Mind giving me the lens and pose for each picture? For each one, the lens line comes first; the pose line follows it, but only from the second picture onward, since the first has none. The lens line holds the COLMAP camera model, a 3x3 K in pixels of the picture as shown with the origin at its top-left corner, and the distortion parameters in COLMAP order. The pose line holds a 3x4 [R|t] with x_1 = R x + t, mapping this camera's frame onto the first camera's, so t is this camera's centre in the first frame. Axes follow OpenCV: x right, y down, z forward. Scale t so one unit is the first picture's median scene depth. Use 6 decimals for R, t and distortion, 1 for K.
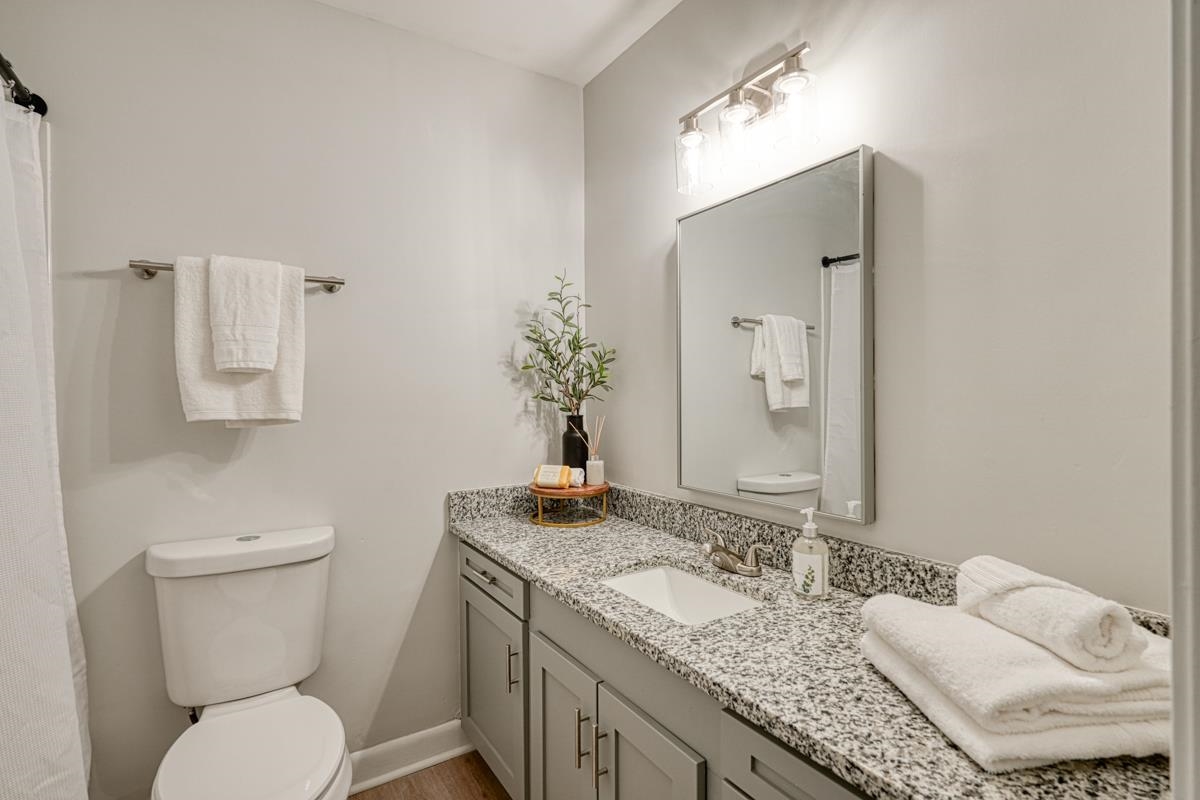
lens RADIAL K [[579.0, 0, 594.1], [0, 579.0, 398.9], [0, 0, 1]] dist [-0.011228, 0.005641]
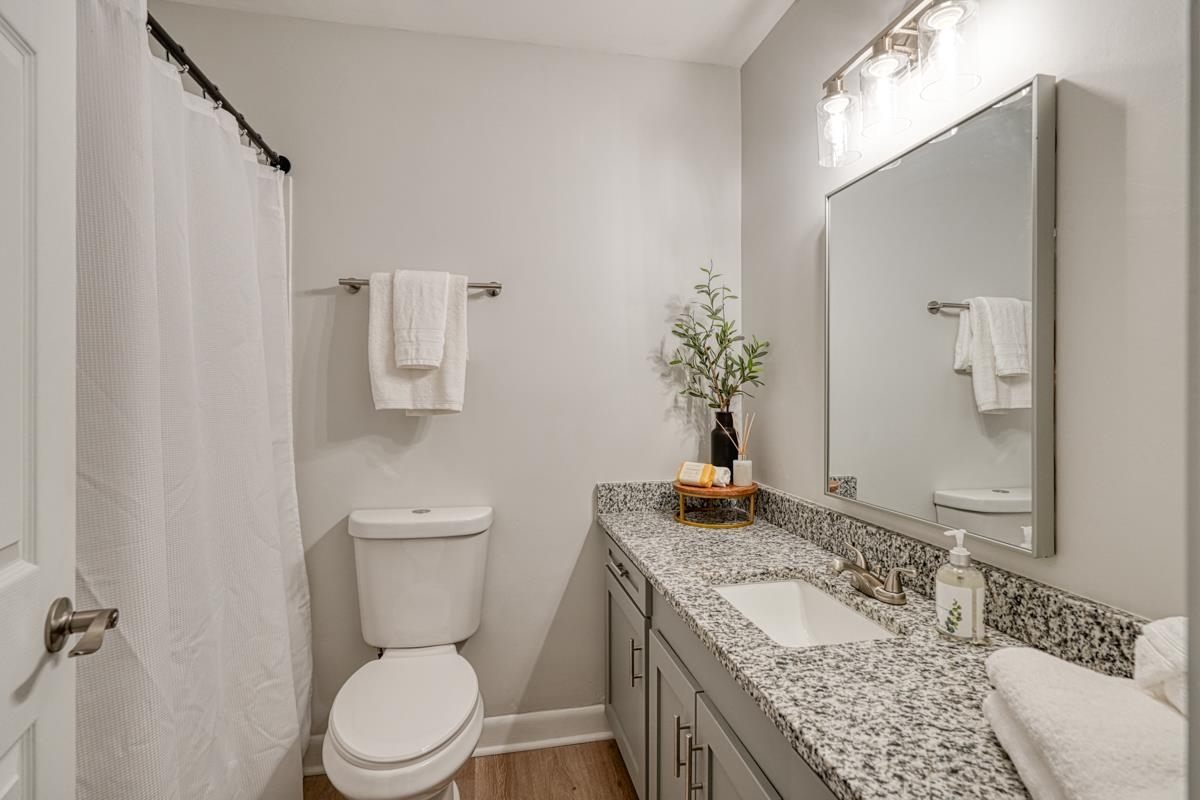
lens RADIAL K [[579.0, 0, 594.6], [0, 579.0, 393.7], [0, 0, 1]] dist [-0.011228, 0.005641]
pose [[0.931416, 0.010006, -0.363818, 0.154964], [-0.011141, 0.999937, -0.001019, 0.002061], [0.363785, 0.005002, 0.931470, 0.040213]]
